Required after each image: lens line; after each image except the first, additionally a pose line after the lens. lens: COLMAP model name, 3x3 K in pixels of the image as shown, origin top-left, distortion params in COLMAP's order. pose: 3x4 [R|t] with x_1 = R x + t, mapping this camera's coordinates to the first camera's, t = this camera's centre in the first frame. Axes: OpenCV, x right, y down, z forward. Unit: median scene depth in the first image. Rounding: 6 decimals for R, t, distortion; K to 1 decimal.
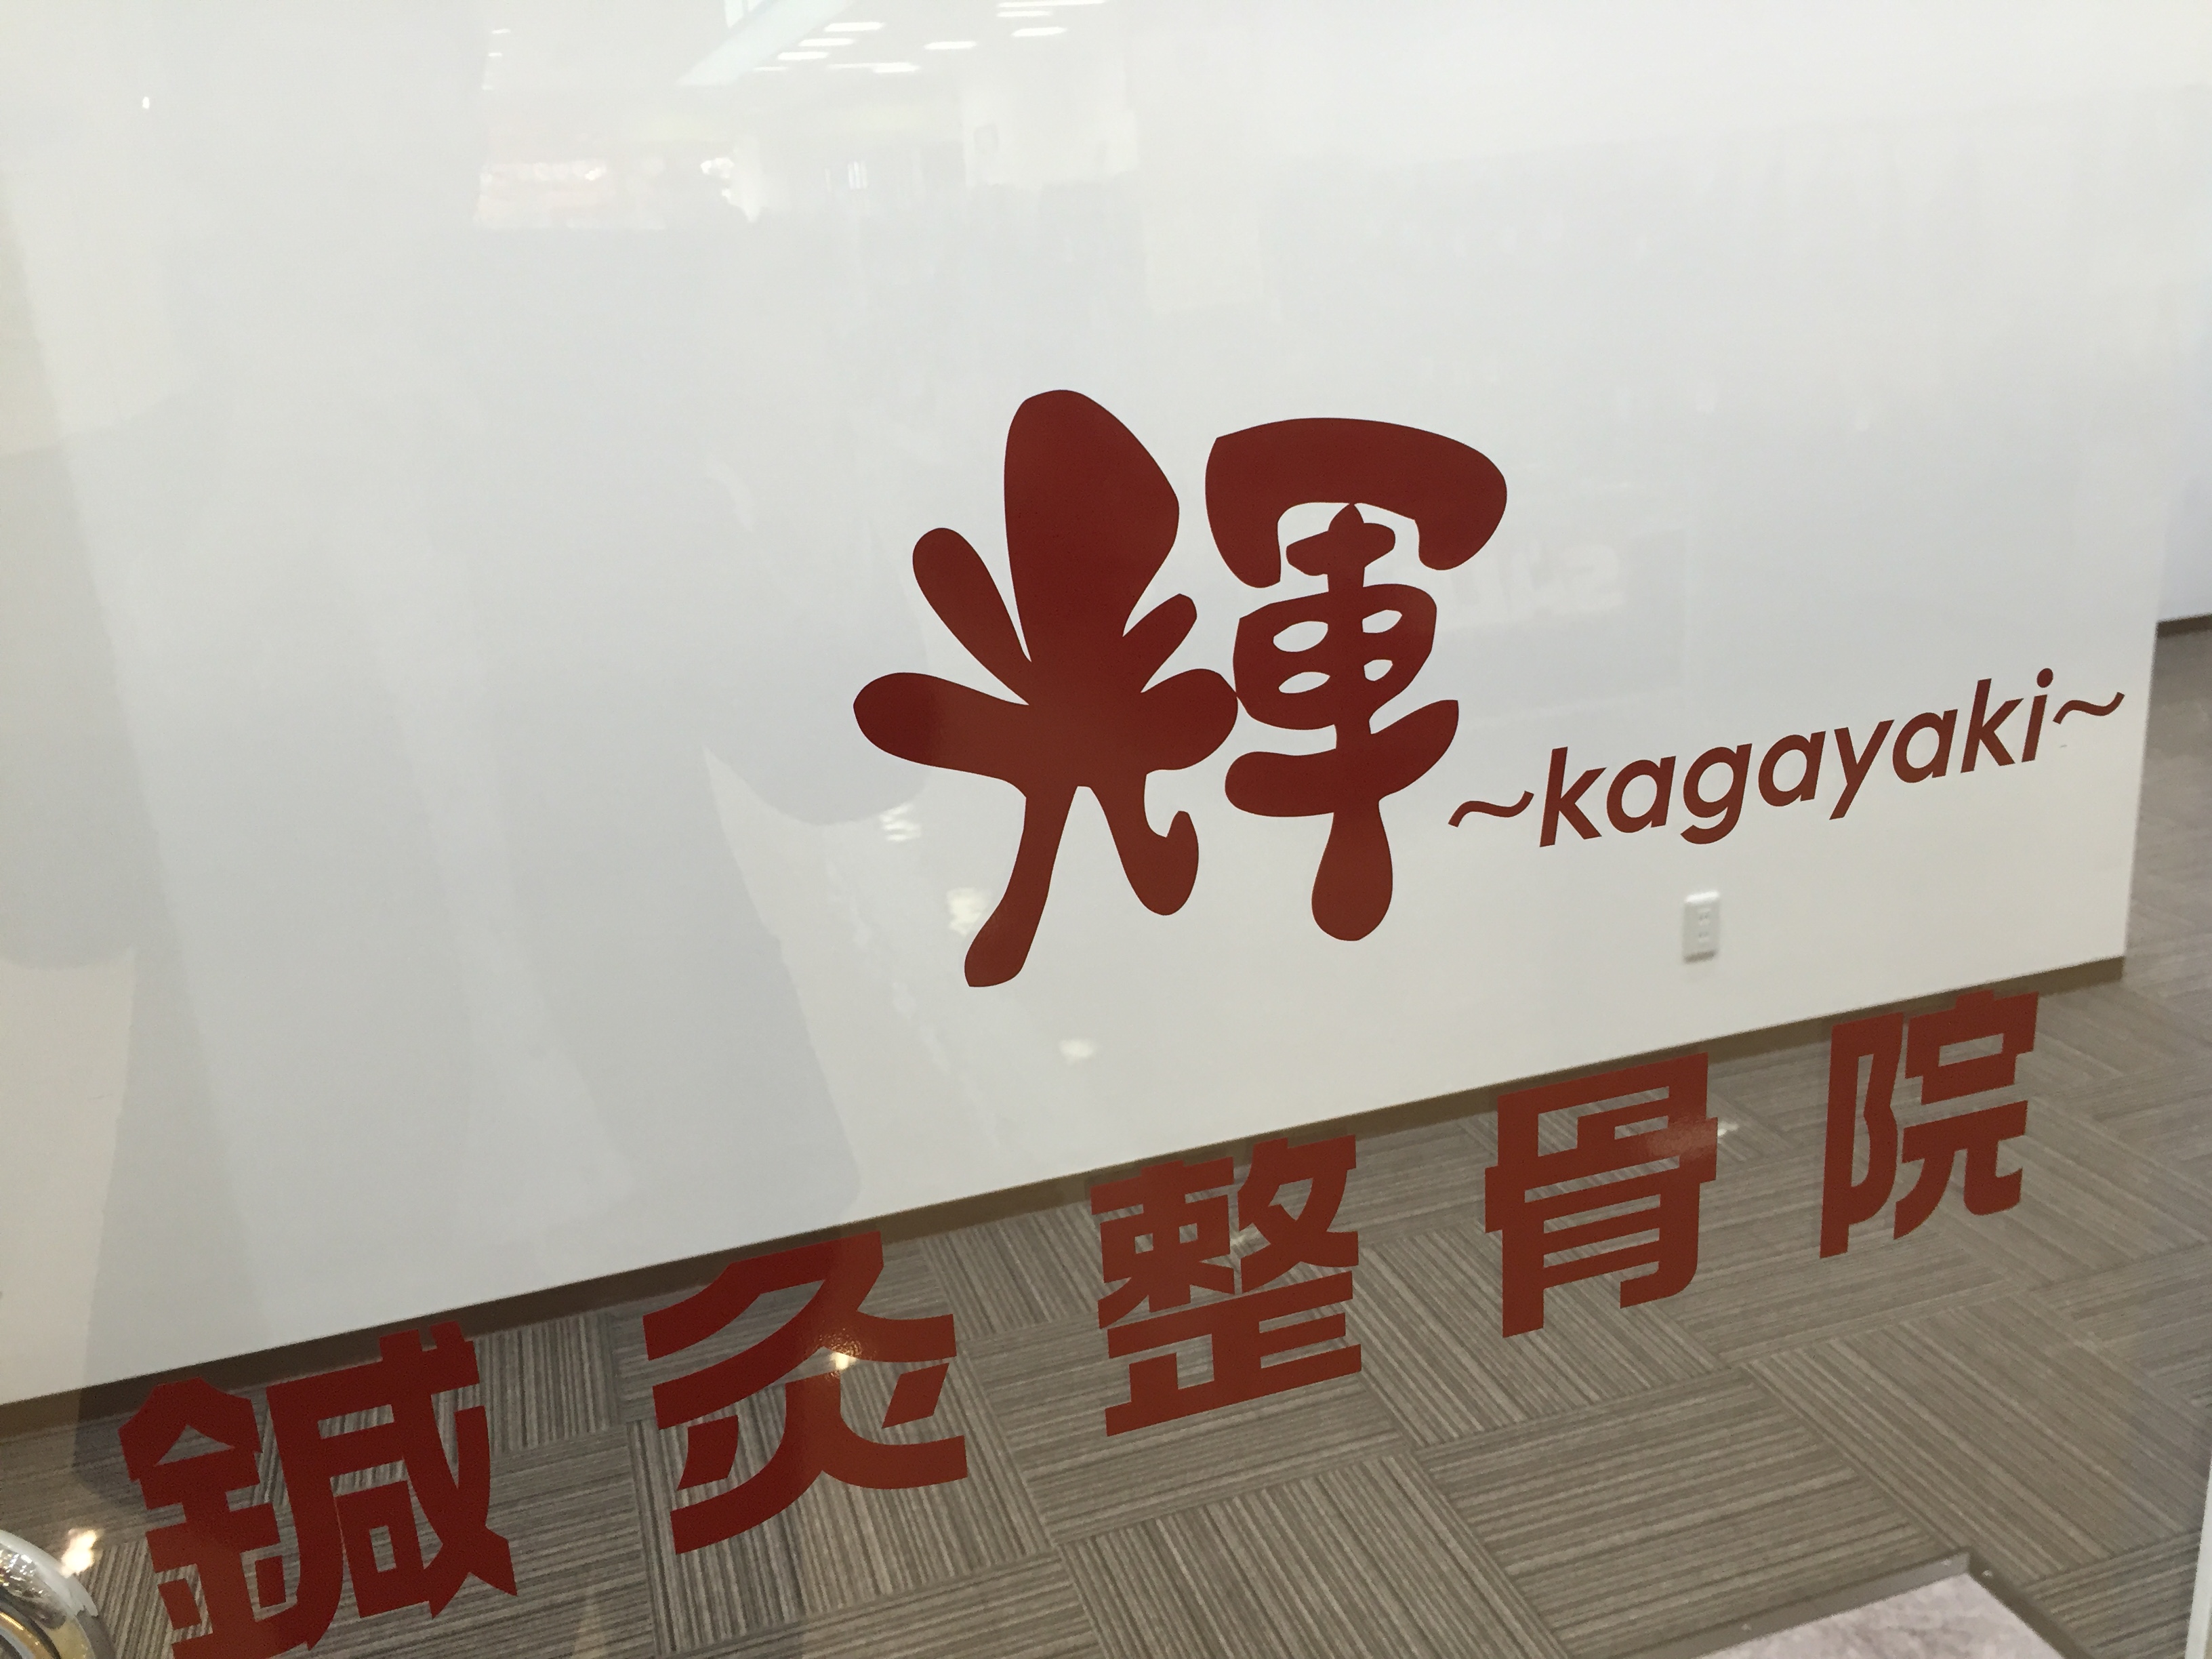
lens RADIAL K [[1886.0, 0, 1111.8], [0, 1886.0, 825.9], [0, 0, 1]] dist [0.041948, 0.000273]
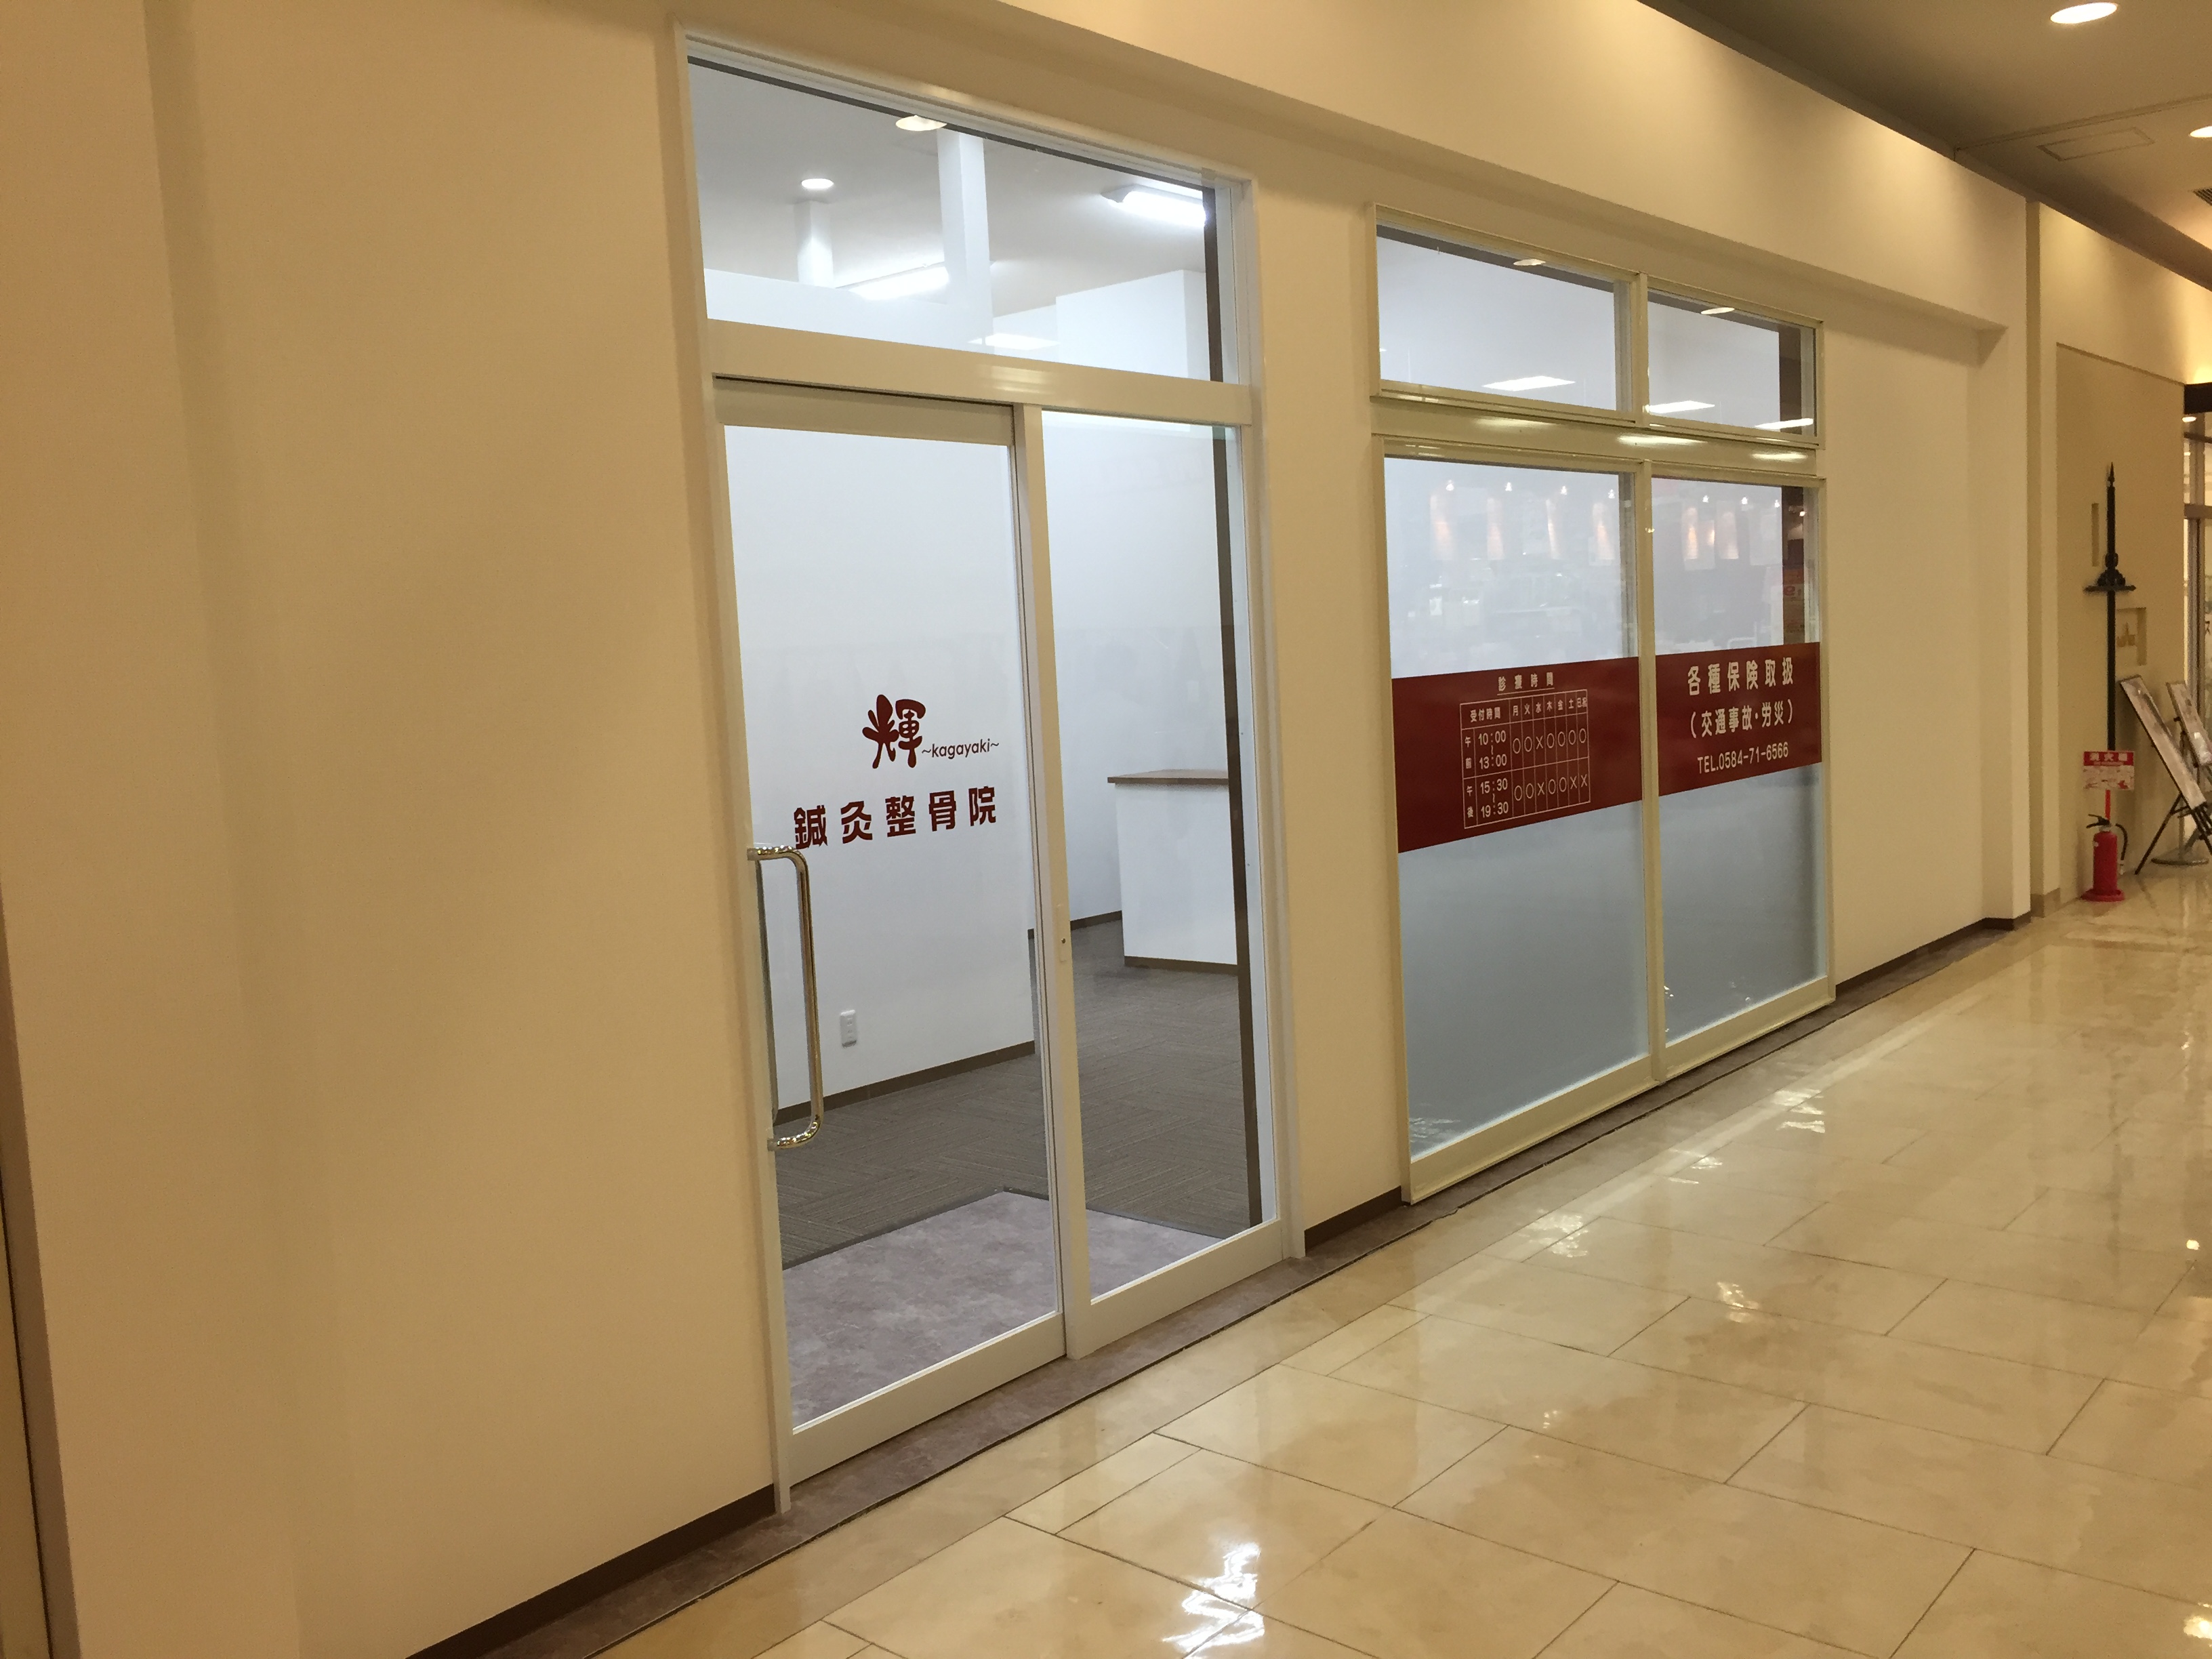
lens RADIAL K [[1886.0, 0, 1111.7], [0, 1886.0, 825.5], [0, 0, 1]] dist [0.041948, 0.000273]
pose [[0.859244, -0.024399, 0.510984, -3.077292], [0.149667, 0.967147, -0.205492, 1.972543], [-0.489183, 0.253045, 0.834667, -5.677423]]
